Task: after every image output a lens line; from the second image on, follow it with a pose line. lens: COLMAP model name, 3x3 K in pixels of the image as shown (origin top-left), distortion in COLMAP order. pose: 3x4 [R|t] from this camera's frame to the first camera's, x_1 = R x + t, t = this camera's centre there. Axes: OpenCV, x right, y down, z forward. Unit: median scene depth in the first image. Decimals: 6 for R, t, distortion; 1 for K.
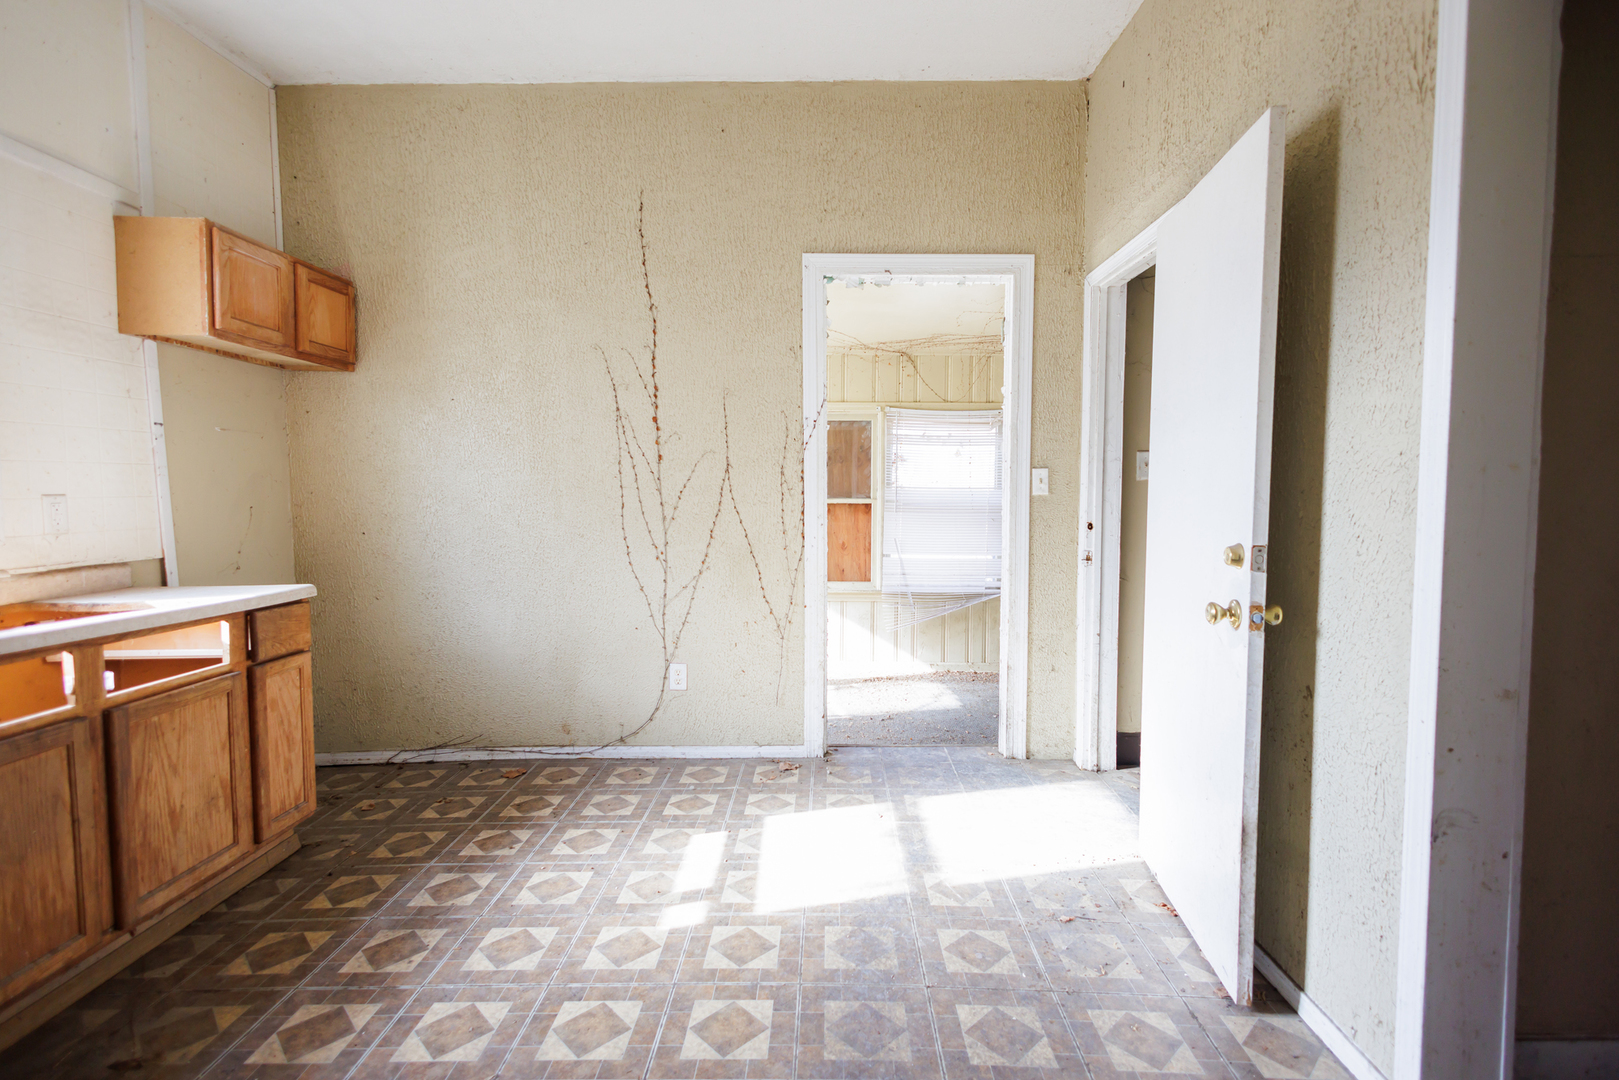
lens RADIAL K [[749.0, 0, 812.5], [0, 749.0, 541.5], [0, 0, 1]] dist [0.013613, -0.002935]
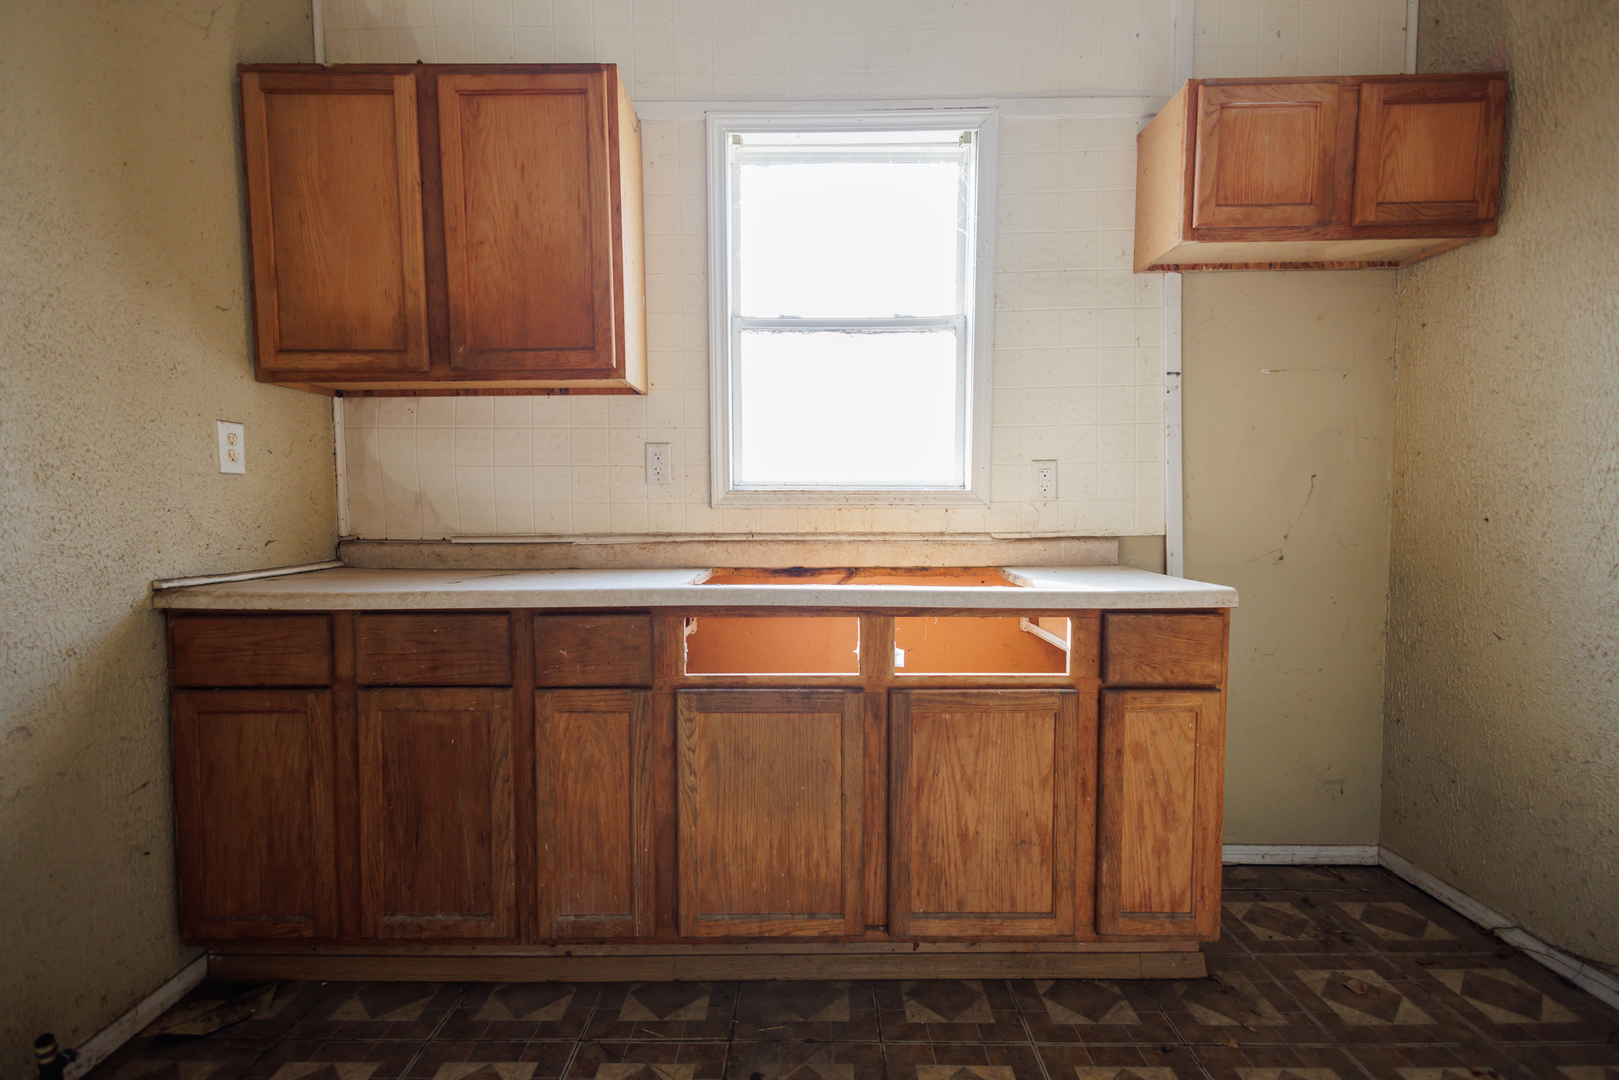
lens RADIAL K [[749.0, 0, 812.0], [0, 749.0, 540.0], [0, 0, 1]] dist [0.013613, -0.002935]
pose [[0.012311, 0.064827, -0.997821, -0.036302], [-0.056621, 0.996340, 0.064032, -0.003811], [0.998320, 0.055709, 0.015936, 0.569463]]
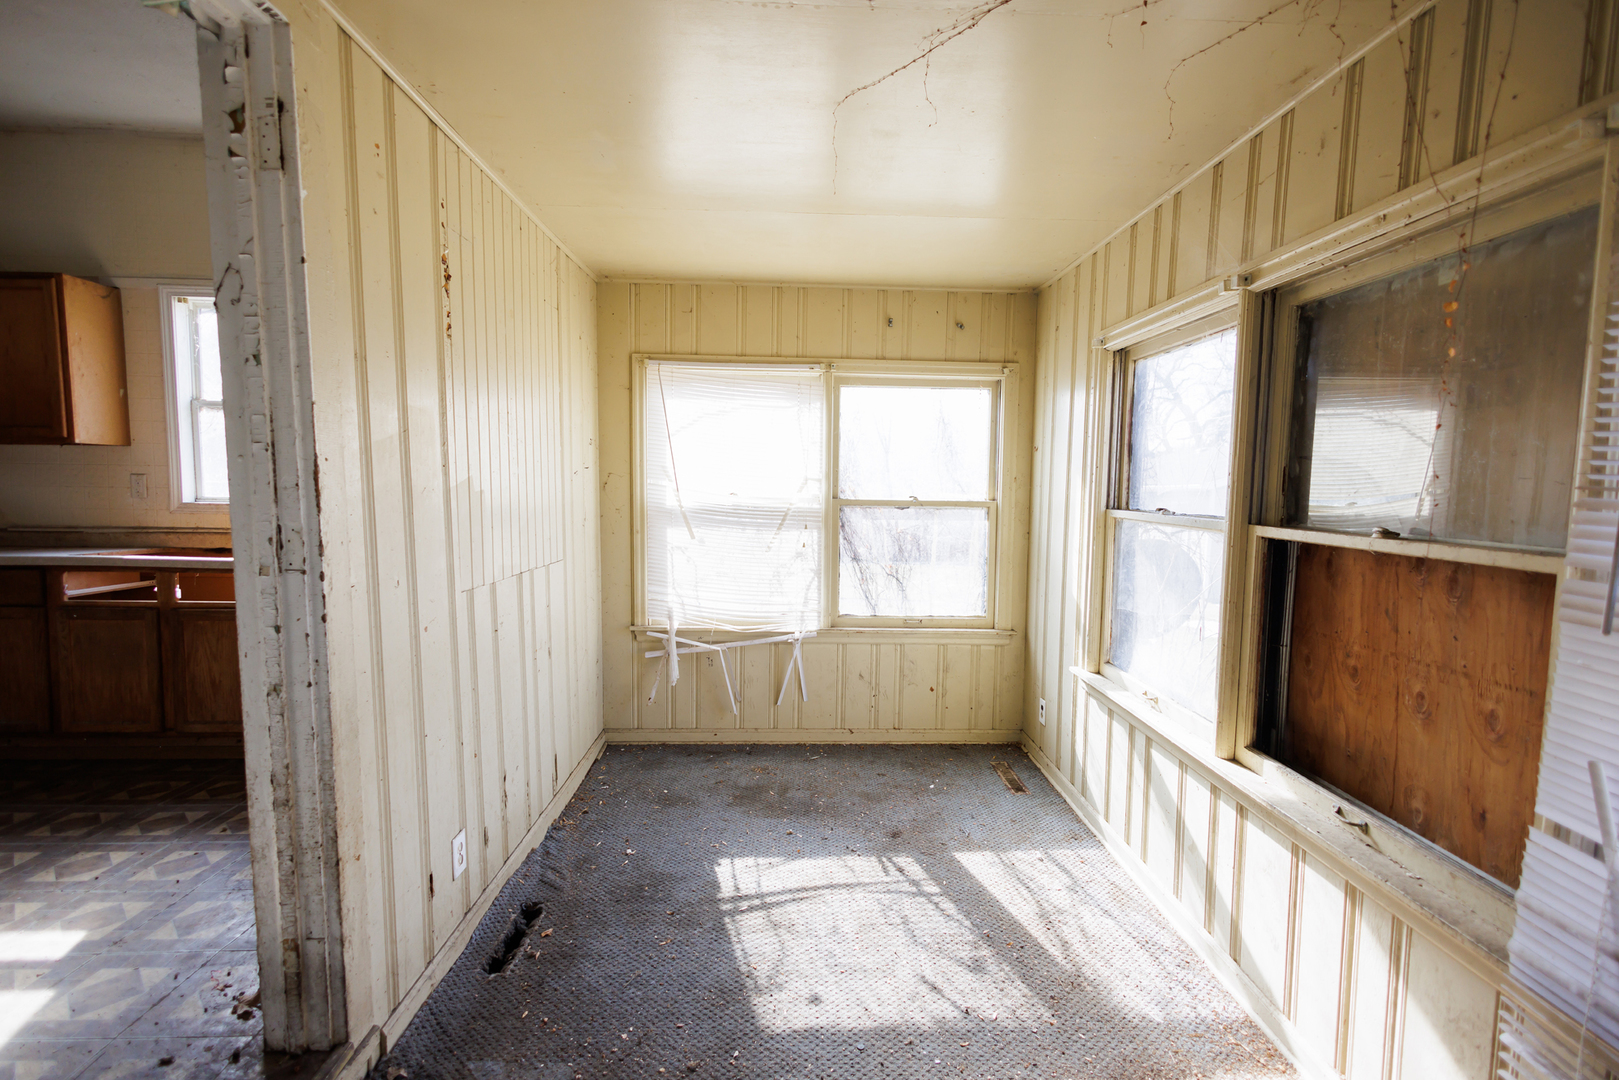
lens RADIAL K [[749.0, 0, 818.7], [0, 749.0, 538.2], [0, 0, 1]] dist [0.013613, -0.002935]
pose [[0.049941, 0.081373, -0.995432, 0.586379], [-0.074264, 0.994219, 0.077548, -0.125999], [0.995987, 0.070051, 0.055696, 1.556976]]
